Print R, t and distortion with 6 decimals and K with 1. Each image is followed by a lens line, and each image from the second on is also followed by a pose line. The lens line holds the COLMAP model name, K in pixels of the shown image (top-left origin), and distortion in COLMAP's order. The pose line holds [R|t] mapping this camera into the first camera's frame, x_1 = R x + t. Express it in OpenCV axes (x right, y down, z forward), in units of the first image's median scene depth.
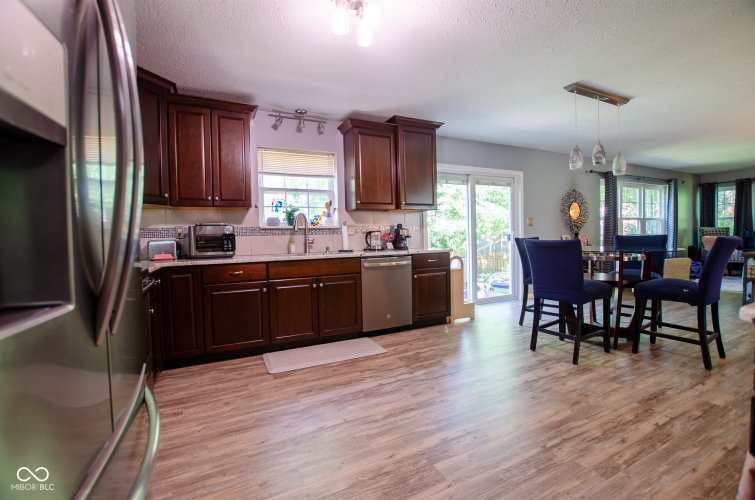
lens RADIAL K [[333.9, 0, 374.8], [0, 333.9, 248.2], [0, 0, 1]] dist [-0.023852, 0.001833]
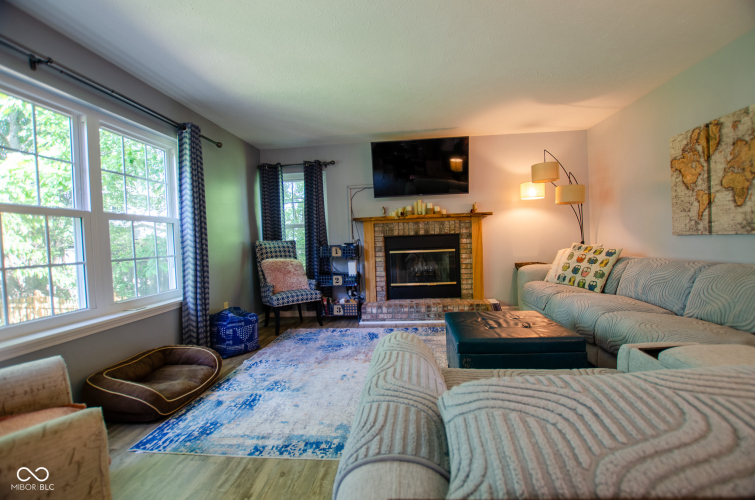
lens RADIAL K [[333.9, 0, 378.2], [0, 333.9, 248.9], [0, 0, 1]] dist [-0.023852, 0.001833]
pose [[0.526706, -0.017659, 0.849864, 1.729189], [0.048802, 0.998763, -0.009493, -0.097170], [-0.848645, 0.046475, 0.526917, 1.483298]]
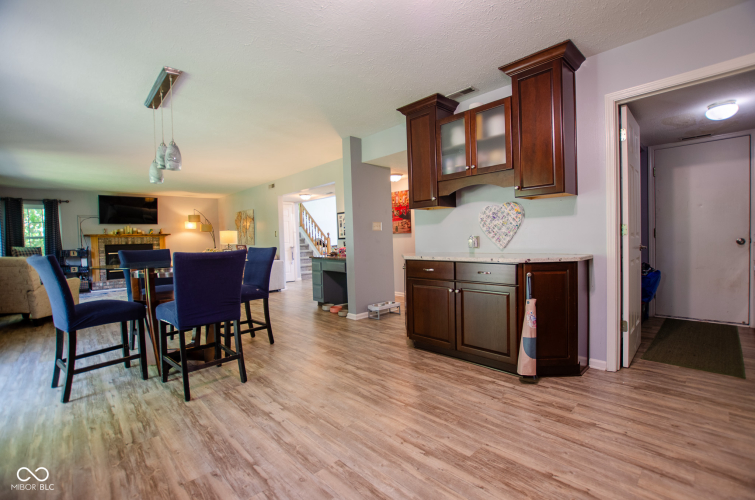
lens RADIAL K [[333.9, 0, 383.9], [0, 333.9, 247.1], [0, 0, 1]] dist [-0.023852, 0.001833]
pose [[-0.333574, 0.013677, 0.942625, -0.445811], [0.064116, 0.997909, 0.008210, -0.017595], [-0.940541, 0.063176, -0.333753, 0.959564]]
